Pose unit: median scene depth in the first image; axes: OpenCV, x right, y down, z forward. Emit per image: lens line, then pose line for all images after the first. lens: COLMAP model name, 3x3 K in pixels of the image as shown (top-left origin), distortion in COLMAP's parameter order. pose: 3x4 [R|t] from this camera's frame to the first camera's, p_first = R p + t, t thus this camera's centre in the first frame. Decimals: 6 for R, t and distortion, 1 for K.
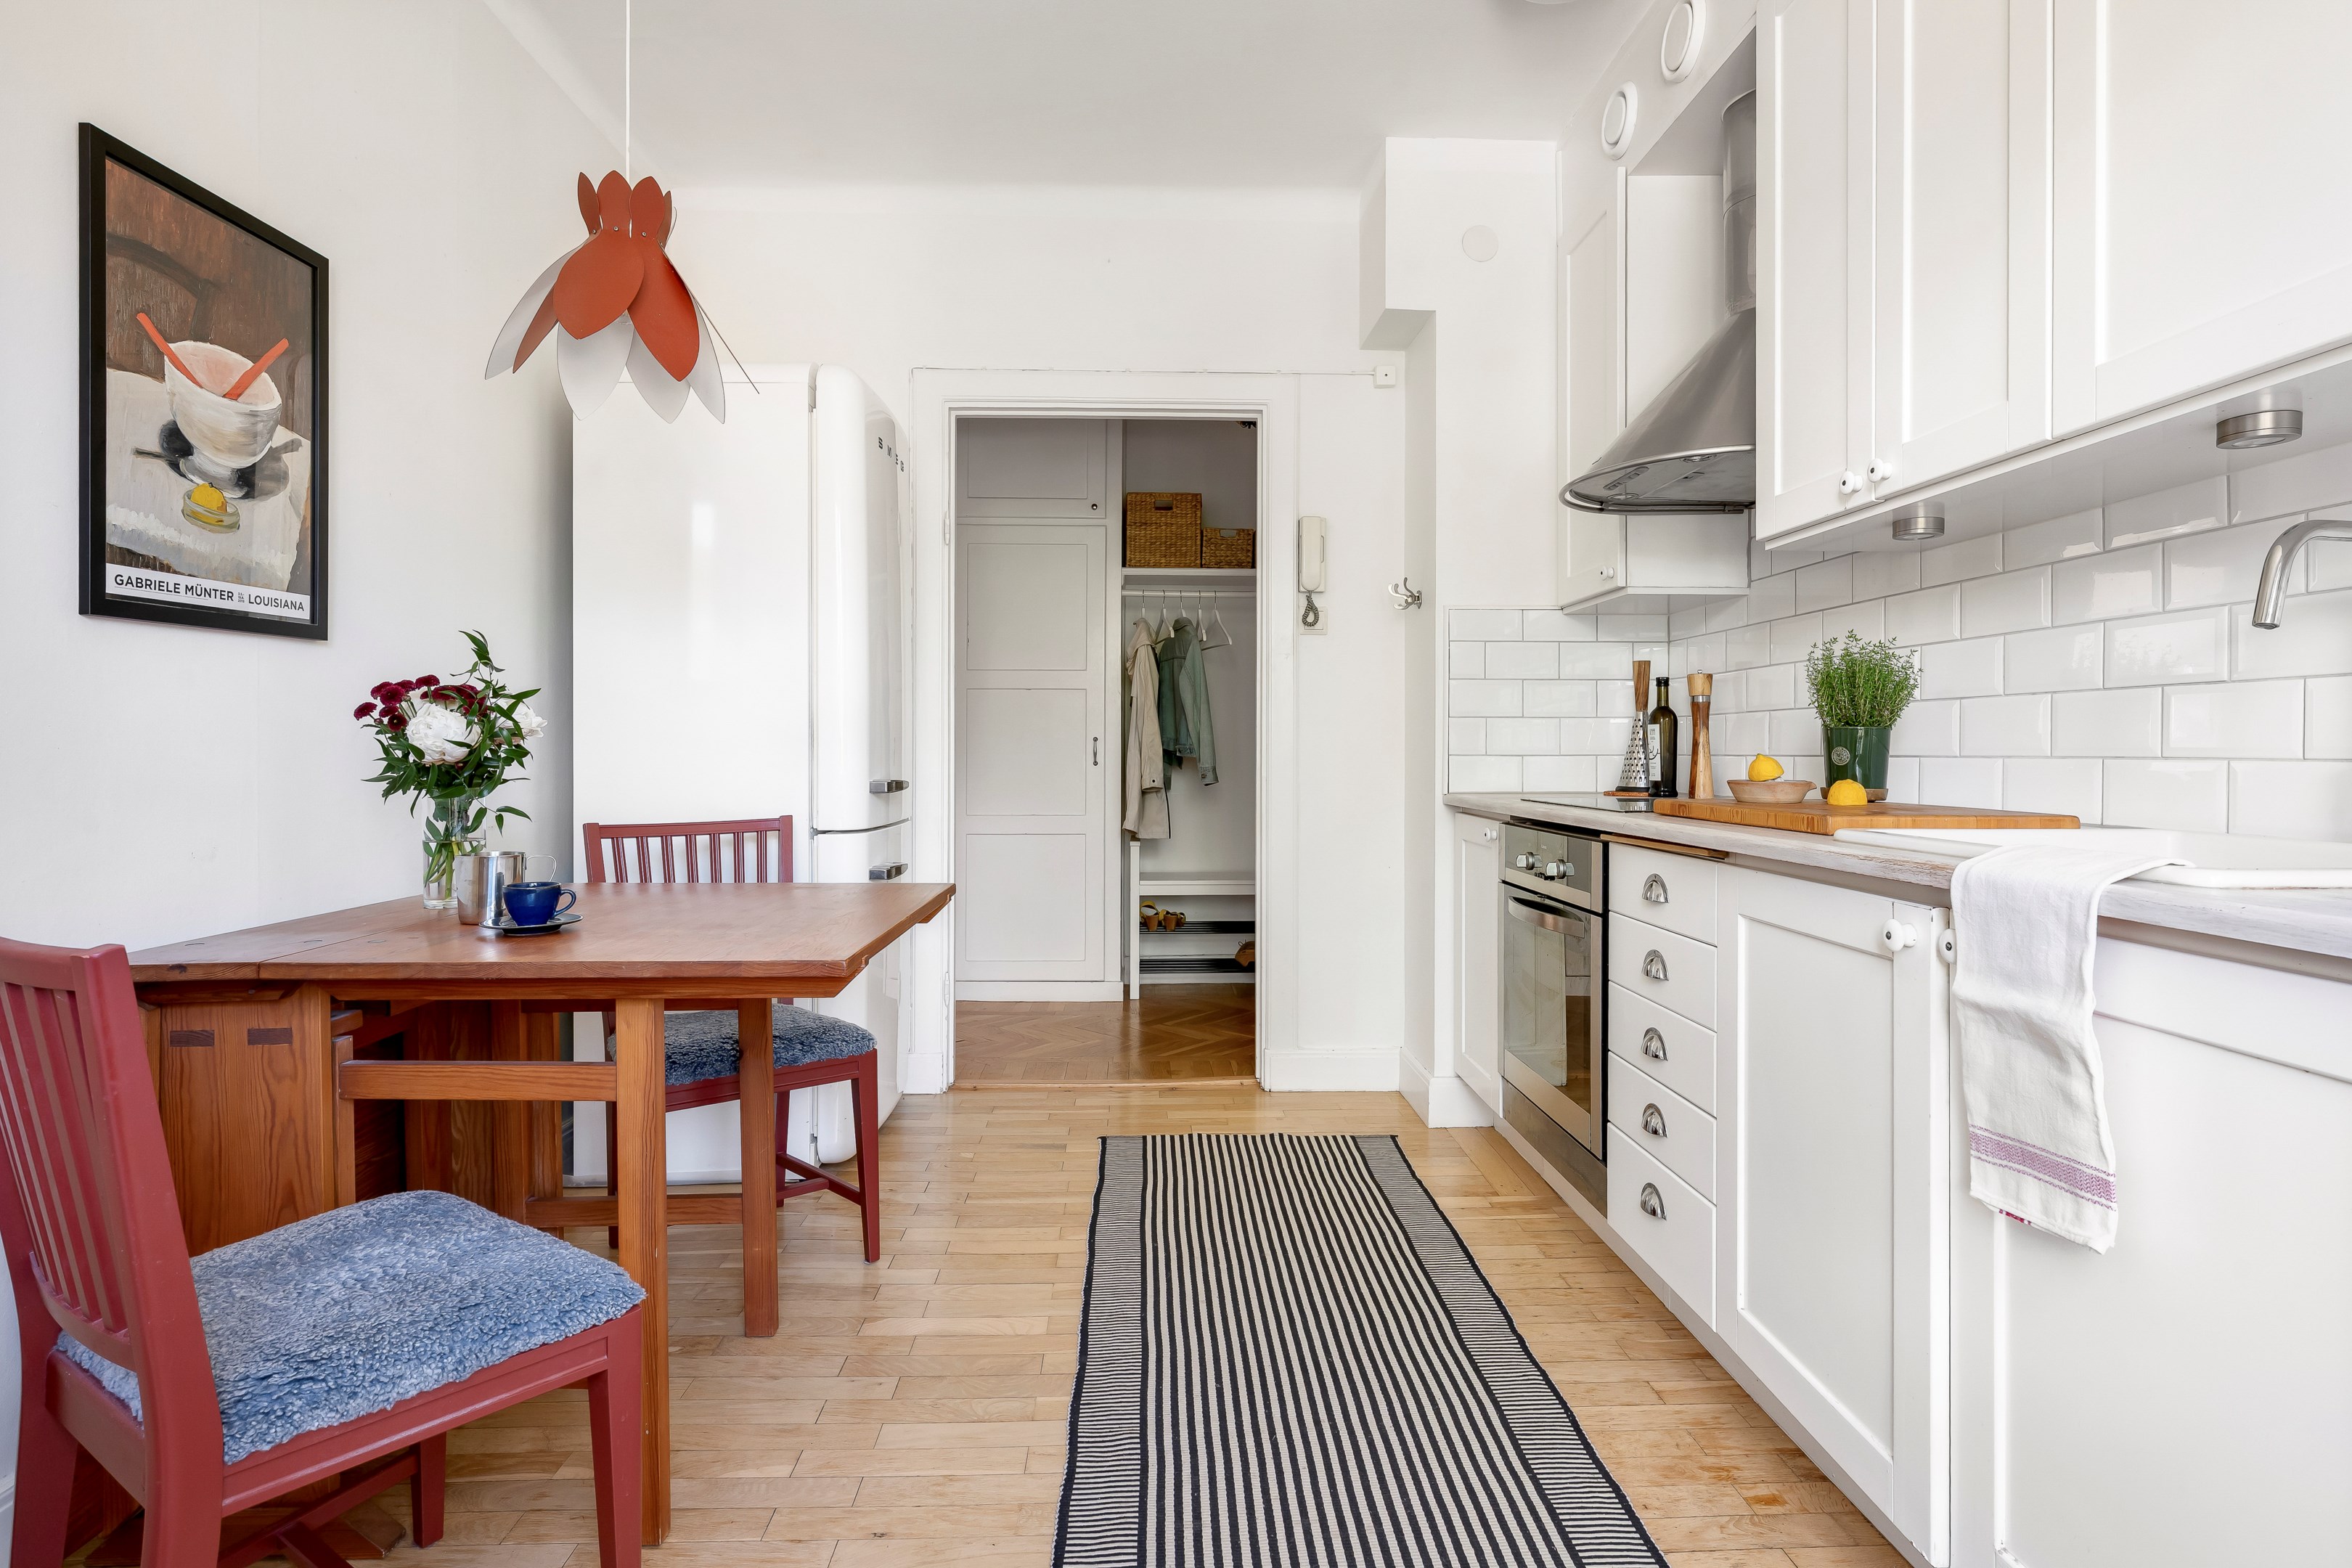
lens RADIAL K [[1457.0, 0, 1172.1], [0, 1457.0, 774.2], [0, 0, 1]] dist [-0.000722, 0.002306]
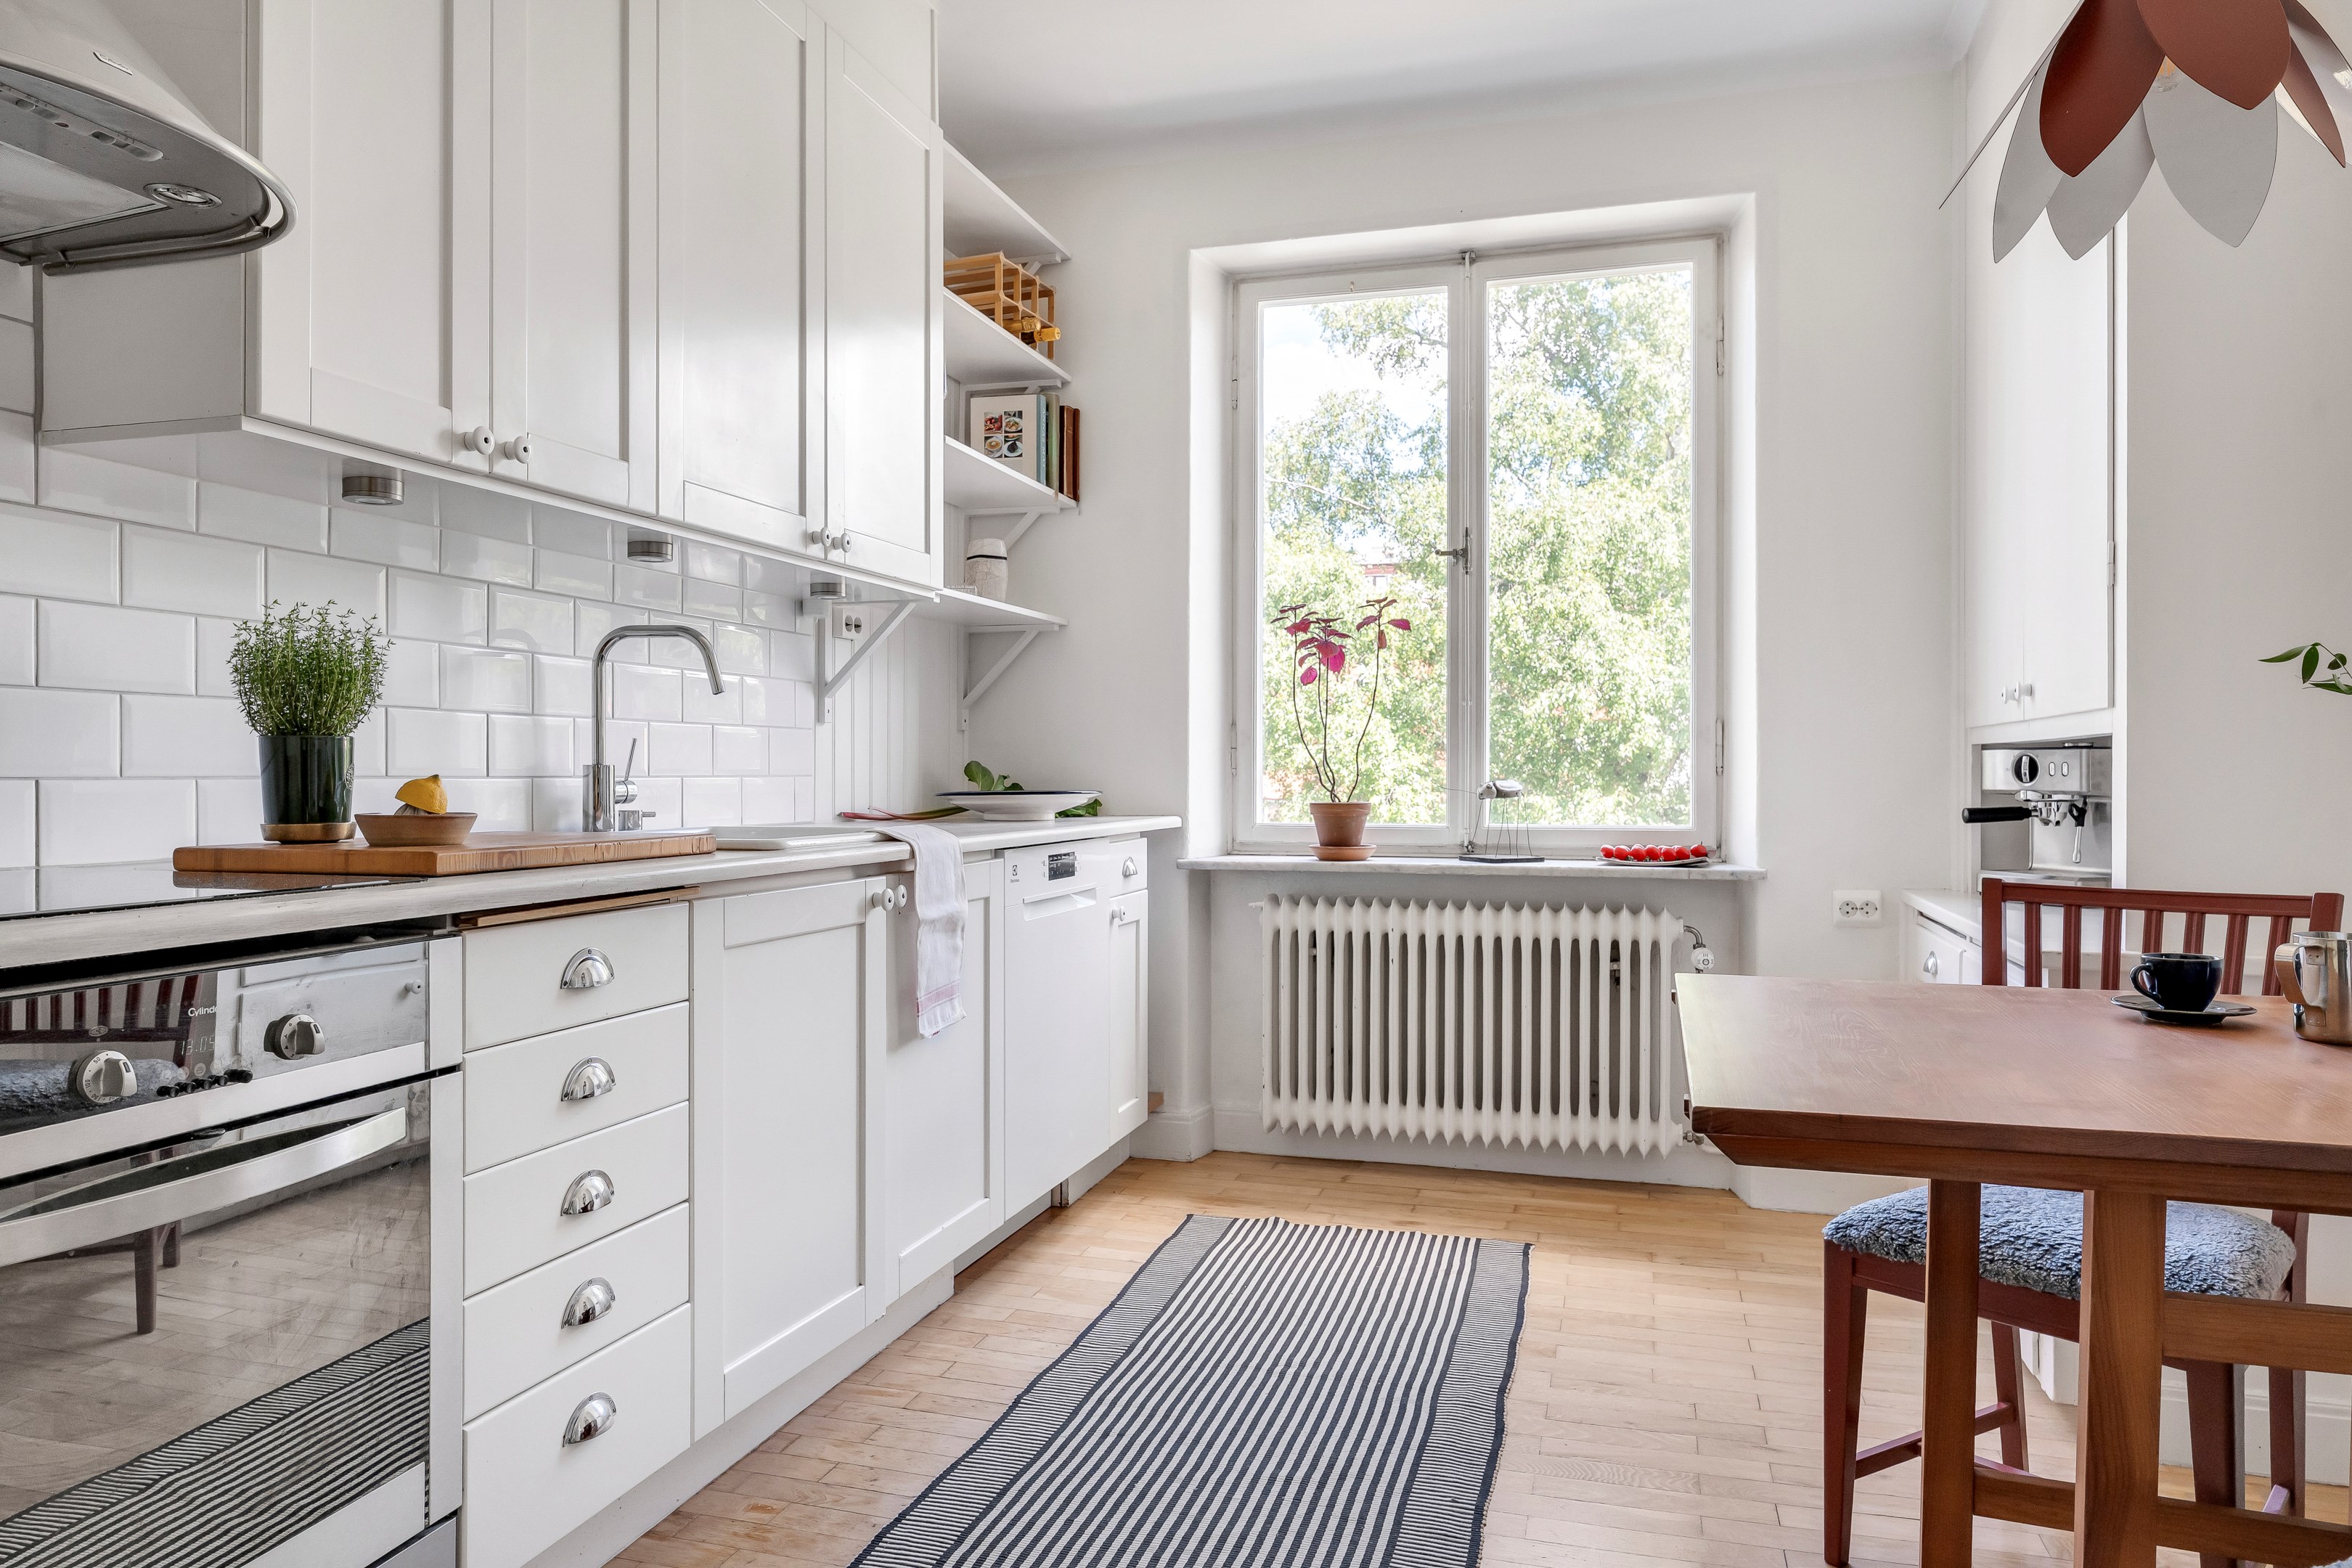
lens RADIAL K [[1457.0, 0, 1172.1], [0, 1457.0, 774.2], [0, 0, 1]] dist [-0.000722, 0.002306]
pose [[-0.957308, -0.000726, 0.289069, -0.149754], [0.002407, 0.999942, 0.010483, -0.022300], [-0.289060, 0.010731, -0.957251, 1.782171]]
